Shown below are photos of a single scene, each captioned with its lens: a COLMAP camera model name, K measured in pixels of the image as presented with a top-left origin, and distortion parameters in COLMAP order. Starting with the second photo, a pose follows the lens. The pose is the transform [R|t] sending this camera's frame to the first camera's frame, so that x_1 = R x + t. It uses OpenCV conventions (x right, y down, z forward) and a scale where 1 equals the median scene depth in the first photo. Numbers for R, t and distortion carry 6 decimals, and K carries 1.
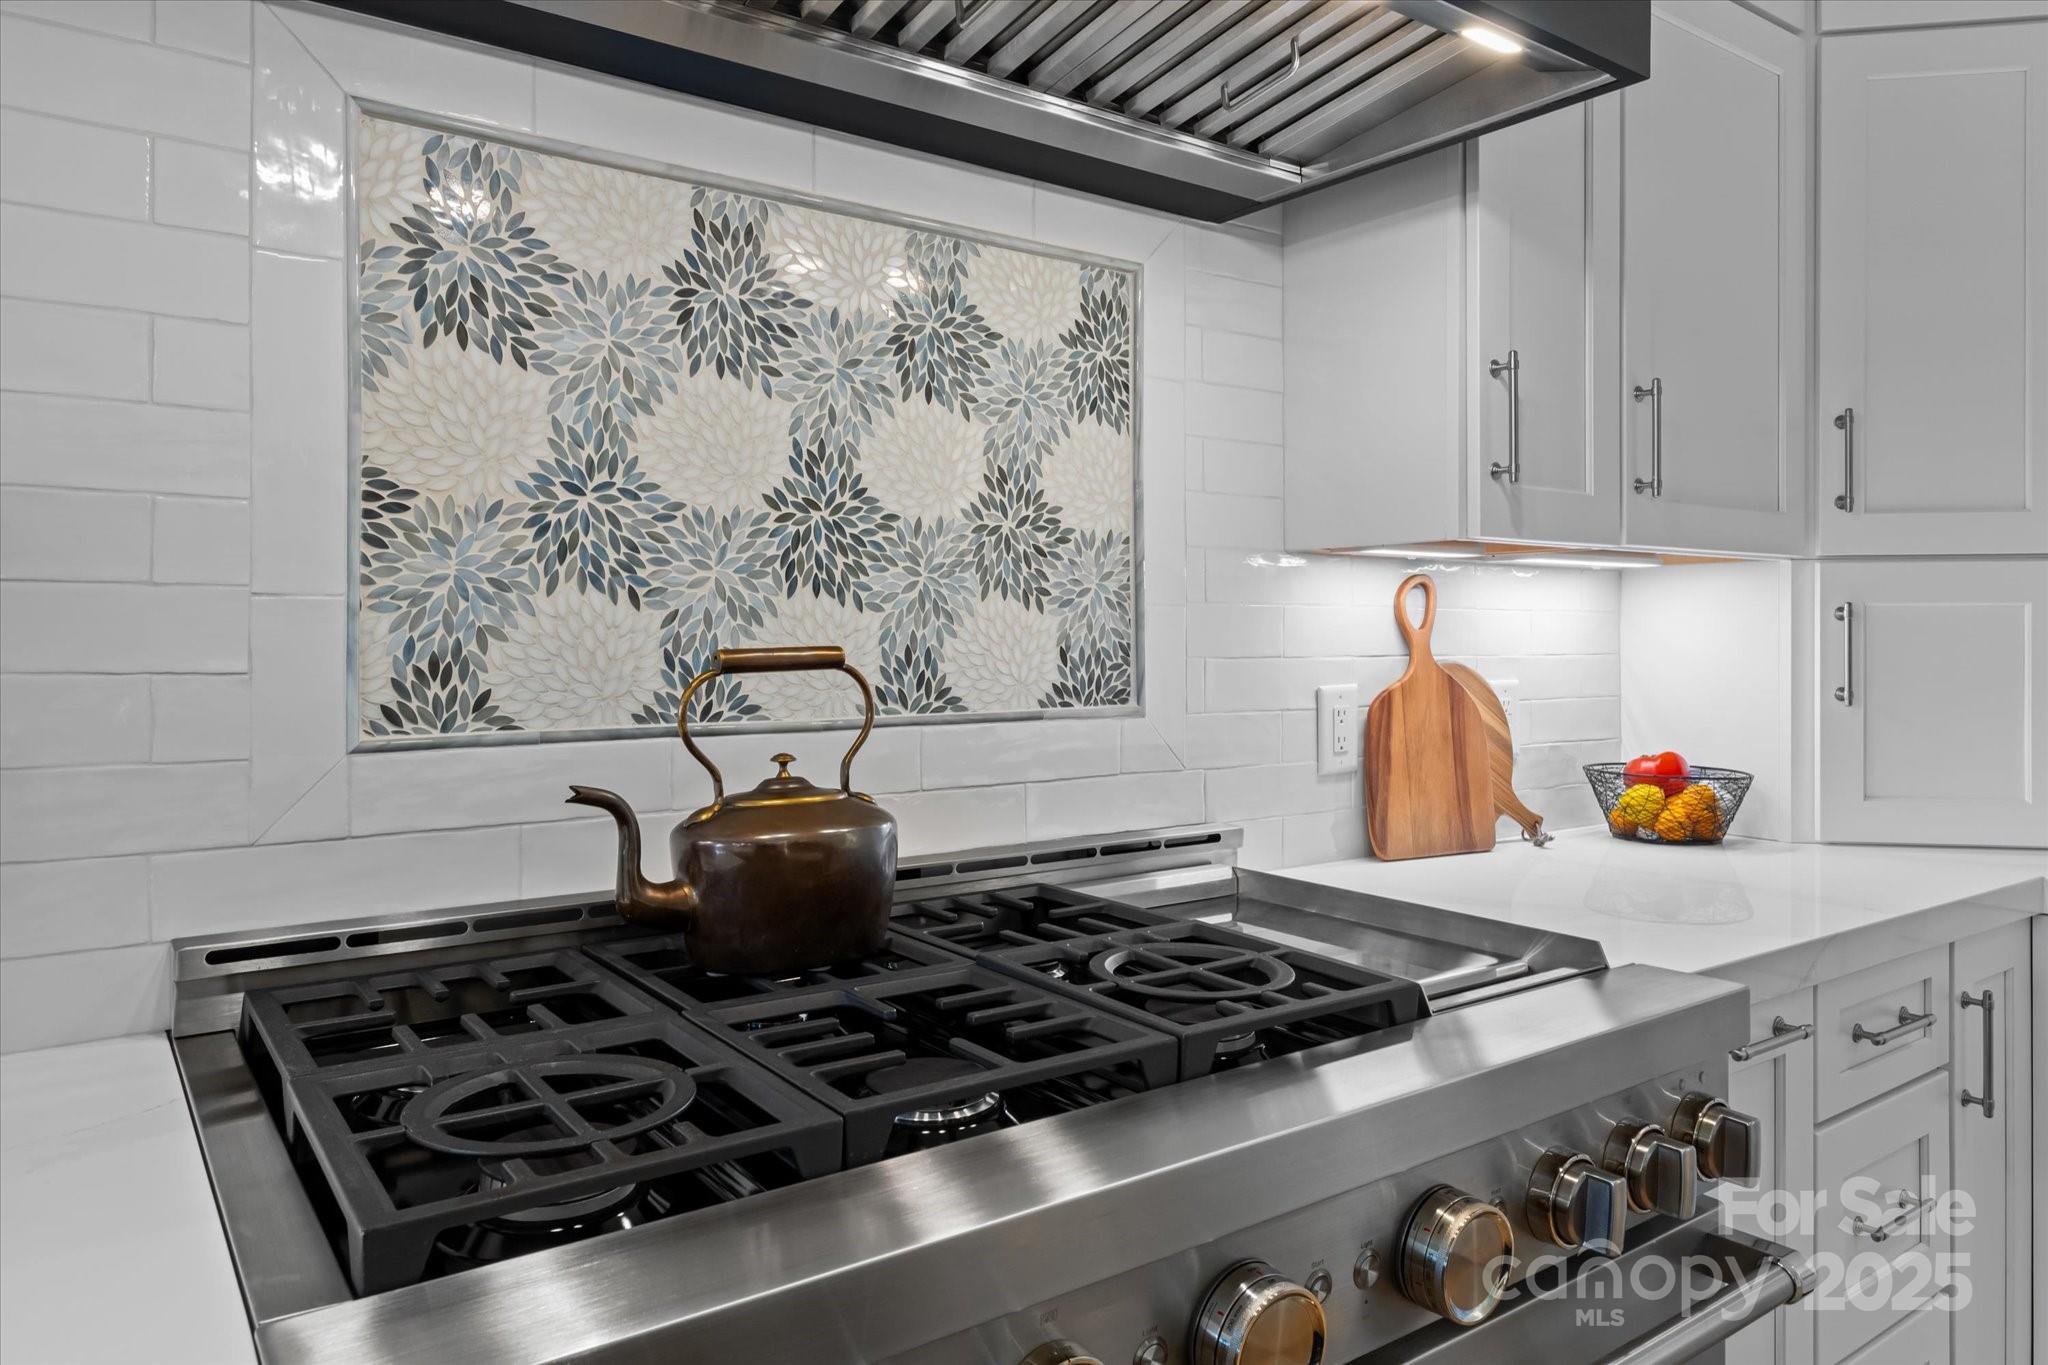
lens RADIAL K [[1346.1, 0, 1022.4], [0, 1346.1, 616.4], [0, 0, 1]] dist [0.000898, 0.000279]
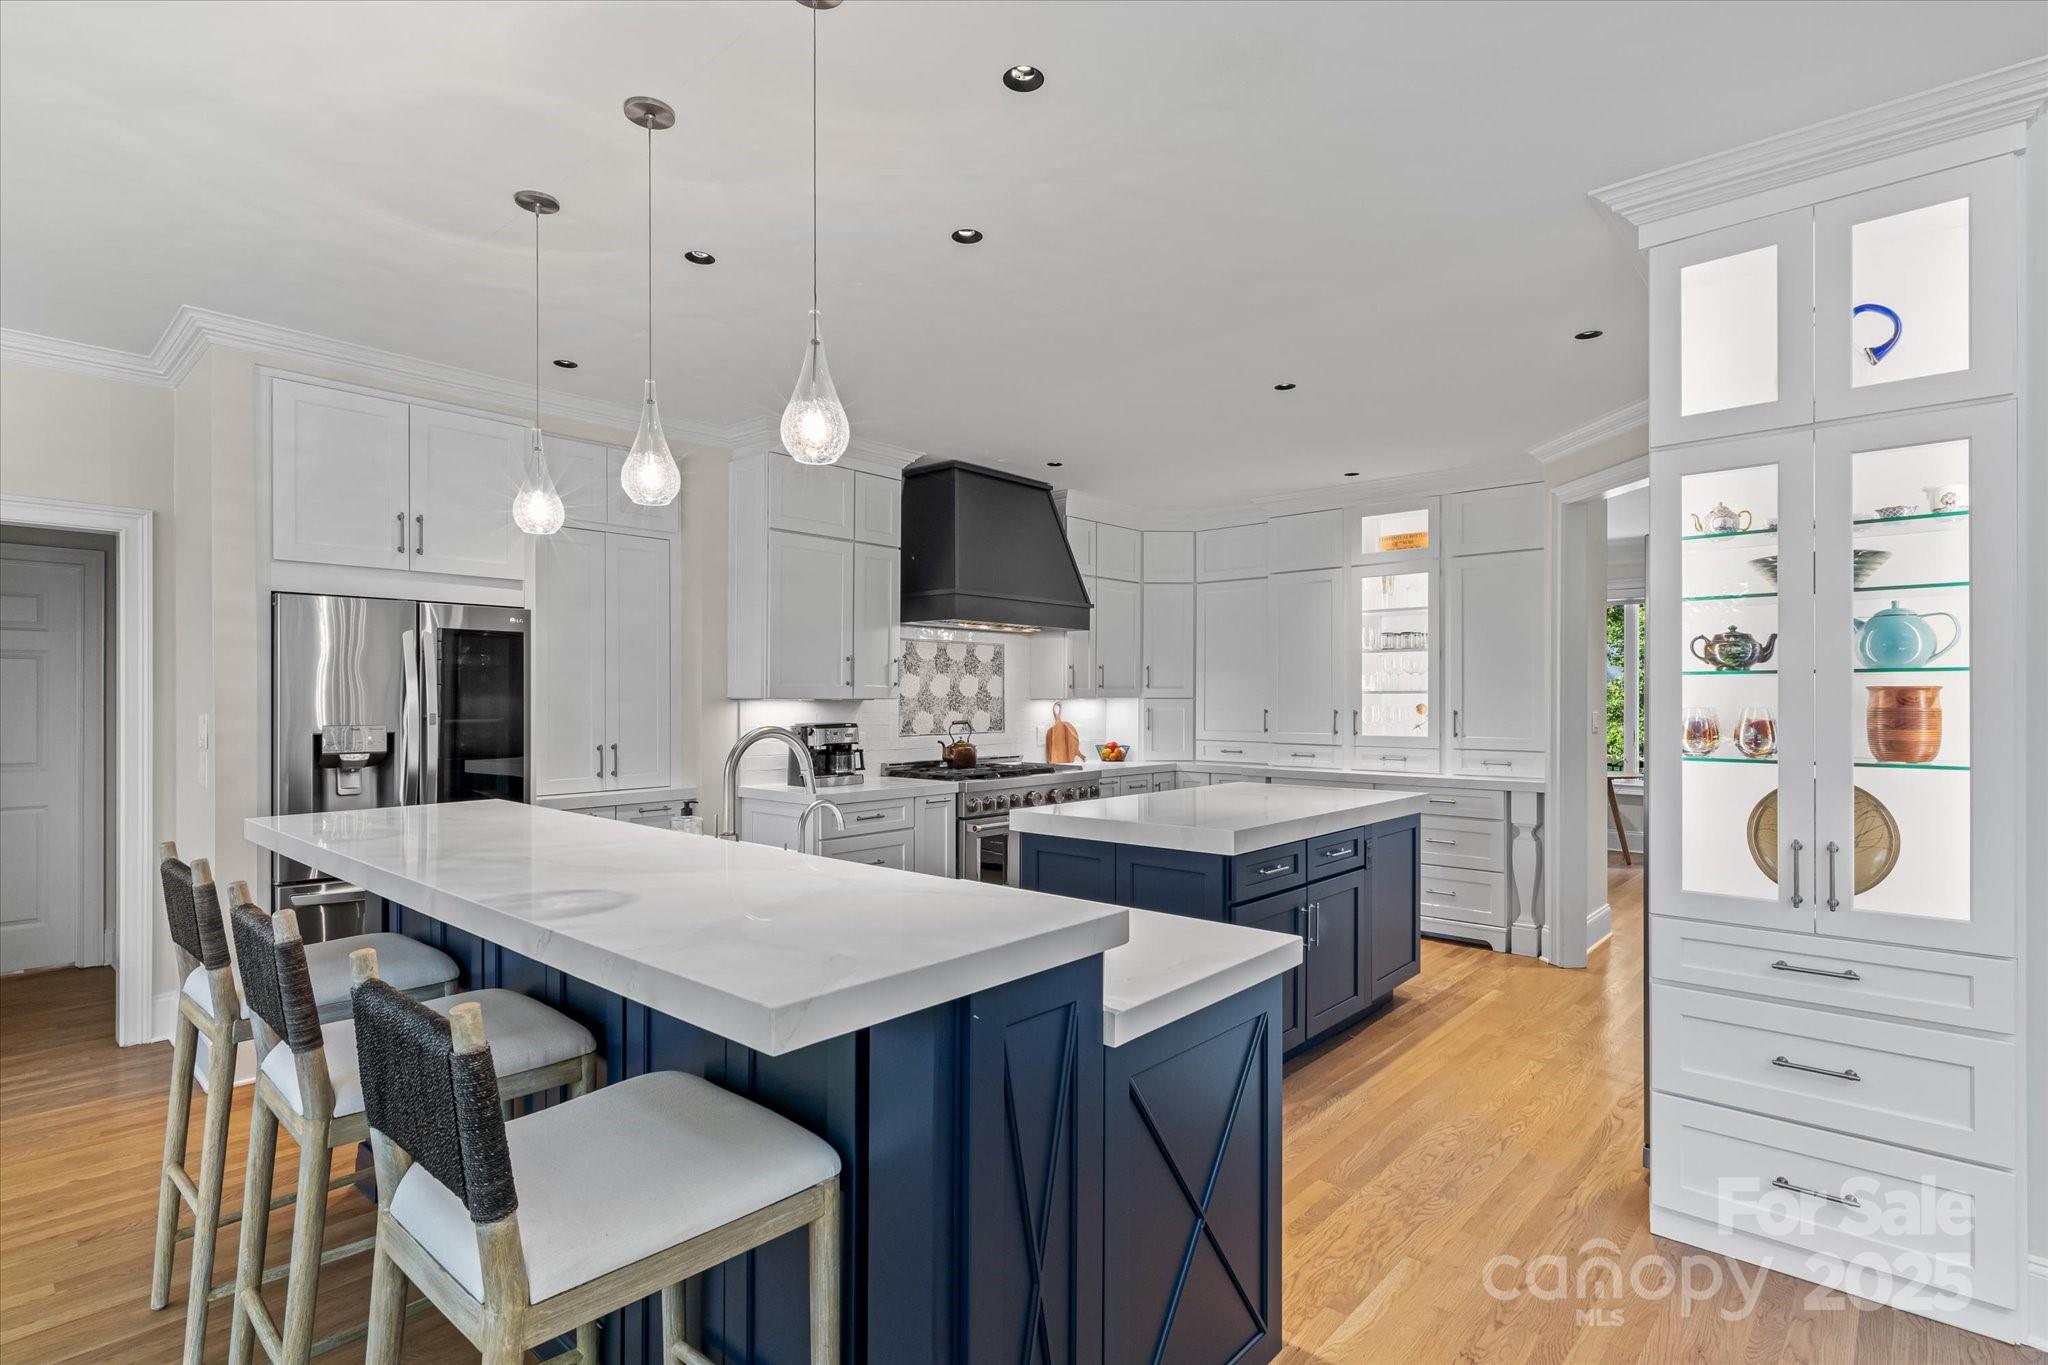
lens RADIAL K [[1010.2, 0, 1024.0], [0, 1010.2, 682.5], [0, 0, 1]] dist [0.000170, 0.000048]
pose [[0.975363, 0.003840, 0.220571, -0.696046], [-0.003834, 0.999993, -0.000457, -0.116624], [-0.220571, -0.000400, 0.975371, -2.802824]]
